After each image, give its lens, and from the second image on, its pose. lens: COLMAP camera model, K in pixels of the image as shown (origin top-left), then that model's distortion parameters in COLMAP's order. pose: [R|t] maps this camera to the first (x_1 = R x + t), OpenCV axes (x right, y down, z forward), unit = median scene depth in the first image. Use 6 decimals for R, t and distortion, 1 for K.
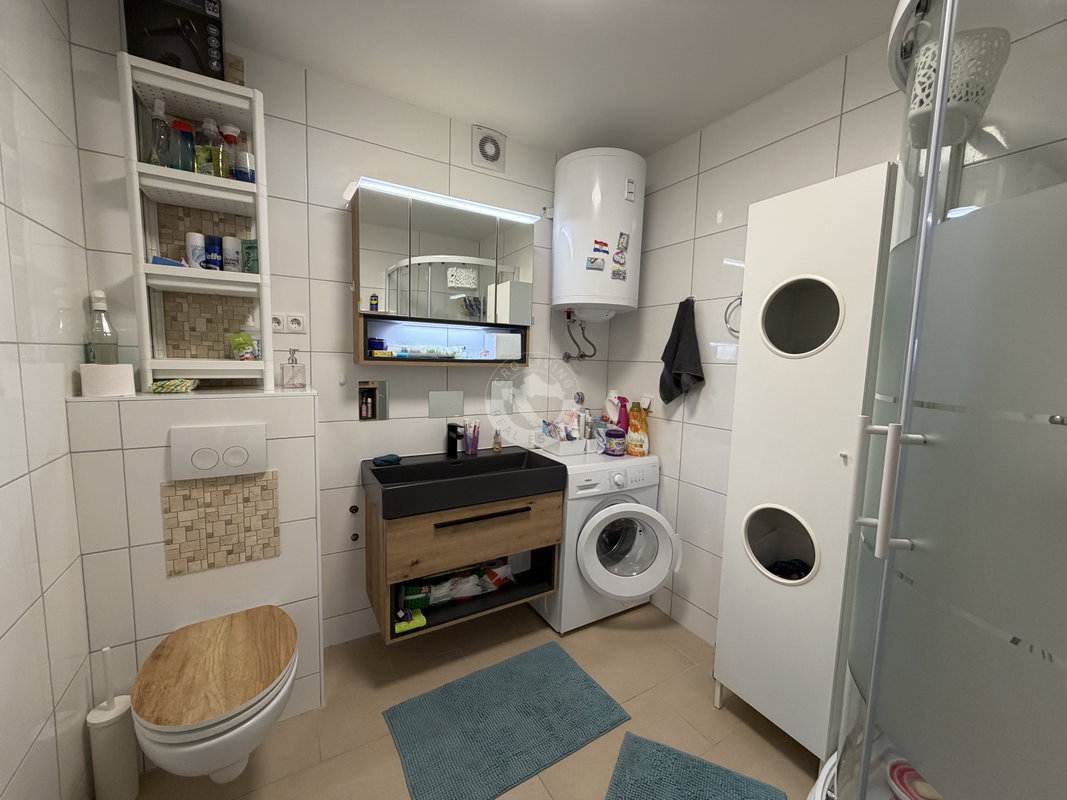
lens RADIAL K [[425.5, 0, 531.2], [0, 425.5, 398.8], [0, 0, 1]] dist [-0.000487, 0.000217]
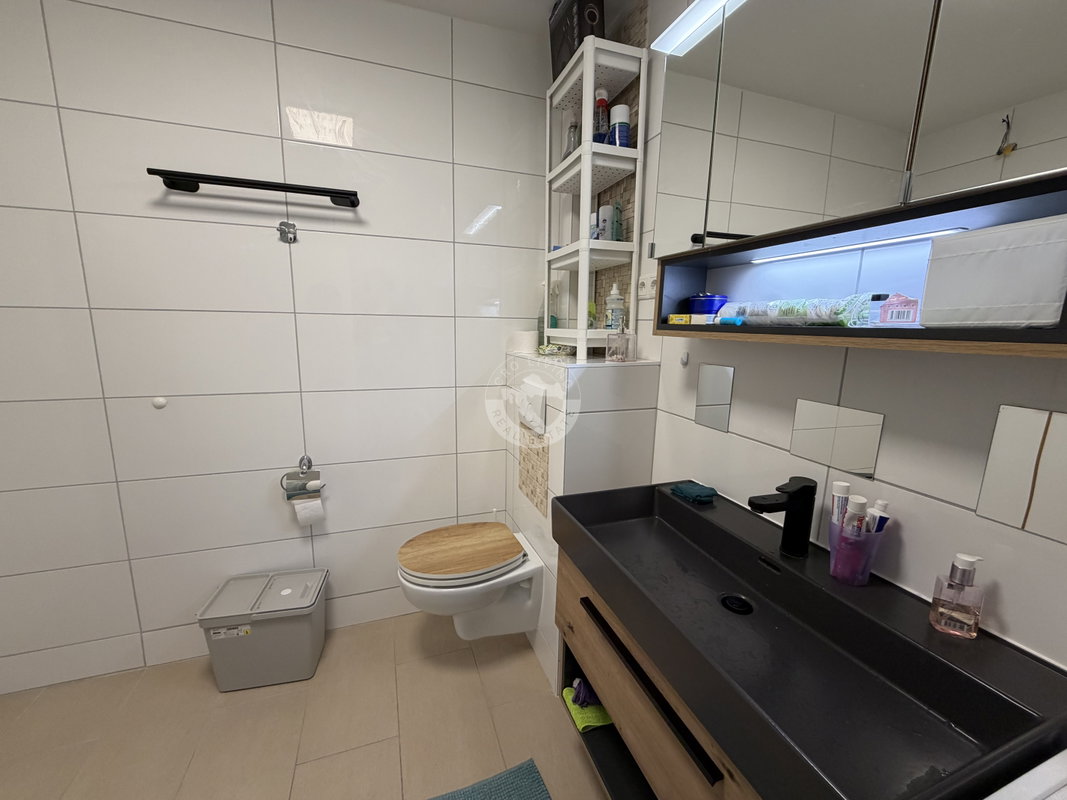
lens RADIAL K [[425.5, 0, 530.4], [0, 425.5, 403.2], [0, 0, 1]] dist [-0.000487, 0.000217]
pose [[-0.208677, 0.147256, -0.966835, 0.286524], [-0.118197, 0.977555, 0.174400, -0.062880], [0.970816, 0.150671, -0.186588, 0.845522]]
